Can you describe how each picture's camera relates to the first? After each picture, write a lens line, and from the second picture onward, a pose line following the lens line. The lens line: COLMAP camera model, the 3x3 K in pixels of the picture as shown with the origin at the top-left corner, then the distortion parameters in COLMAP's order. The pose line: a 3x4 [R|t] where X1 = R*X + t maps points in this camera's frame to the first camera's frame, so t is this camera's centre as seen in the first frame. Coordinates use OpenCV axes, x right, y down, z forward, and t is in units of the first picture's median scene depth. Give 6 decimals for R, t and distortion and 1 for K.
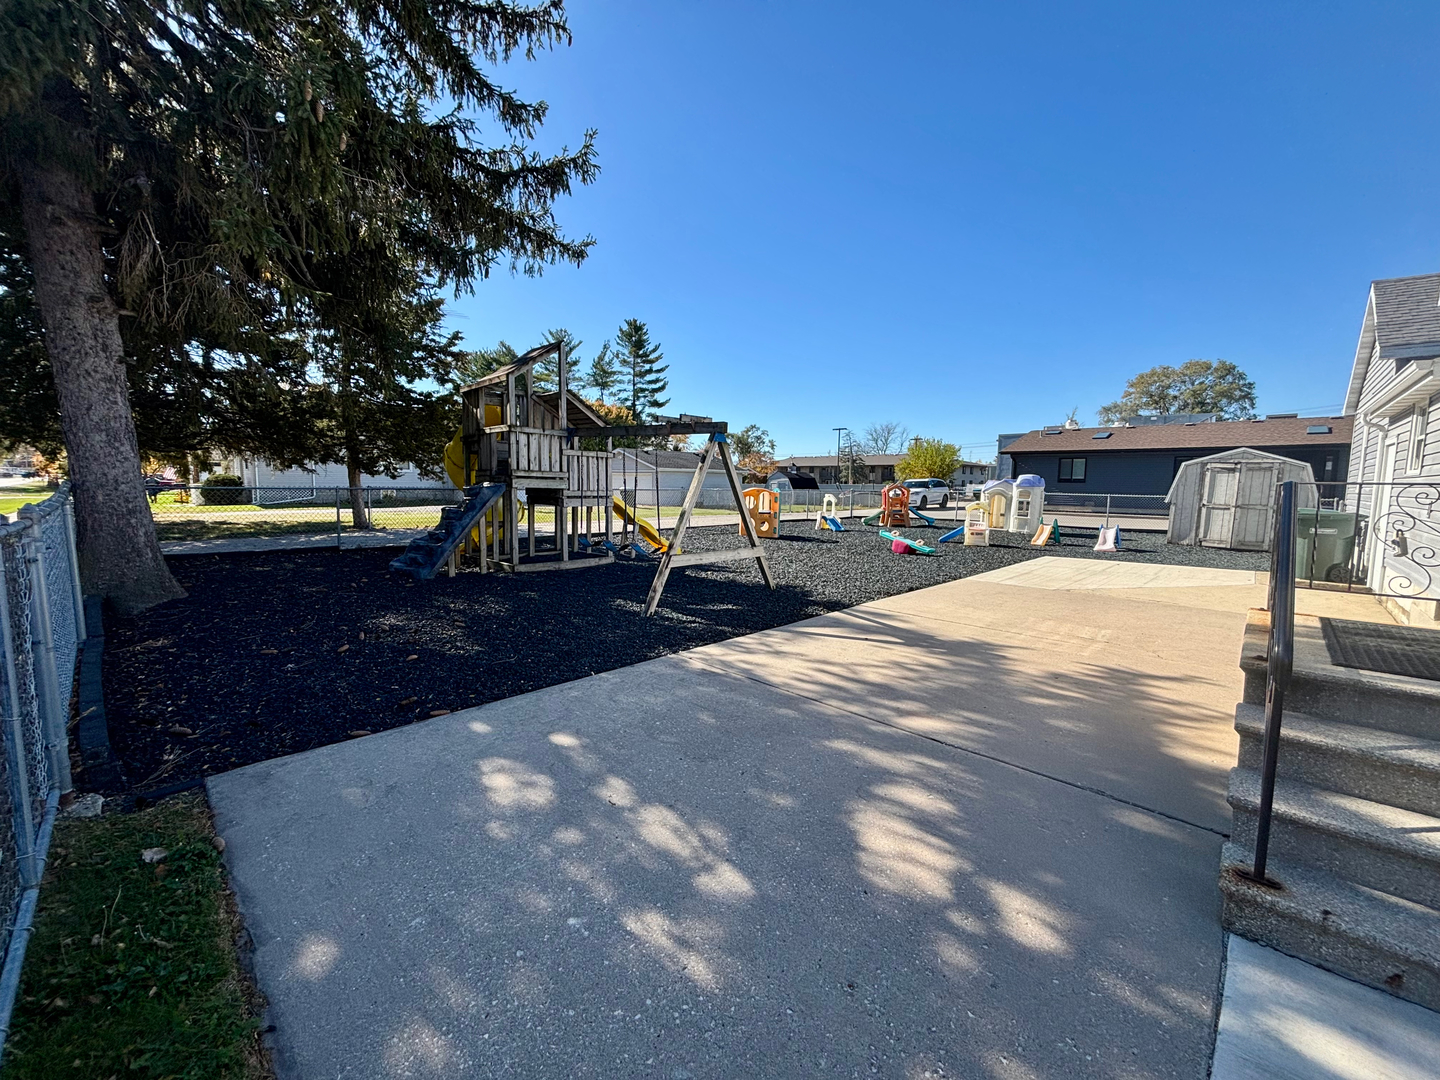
lens RADIAL K [[583.2, 0, 716.3], [0, 583.2, 539.8], [0, 0, 1]] dist [0.005772, -0.001682]
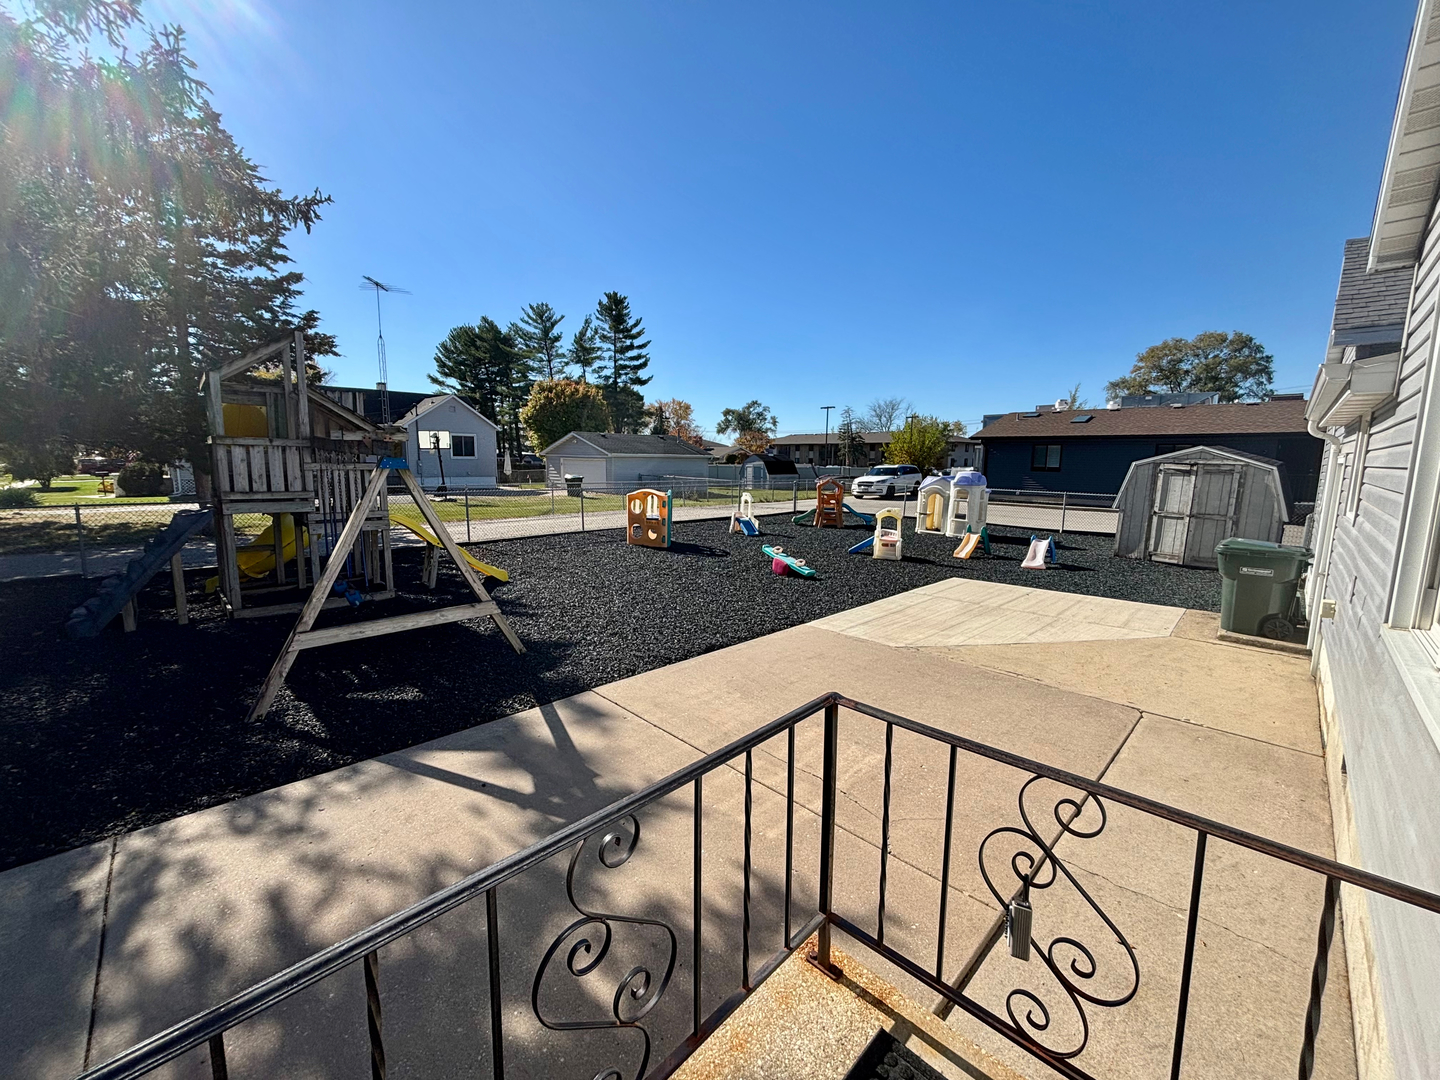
lens RADIAL K [[583.2, 0, 717.9], [0, 583.2, 537.7], [0, 0, 1]] dist [0.005772, -0.001682]
pose [[0.999827, 0.000871, -0.018582, 0.194997], [-0.000158, 0.999264, 0.038364, -0.051199], [0.018602, -0.038354, 0.999091, 0.124319]]
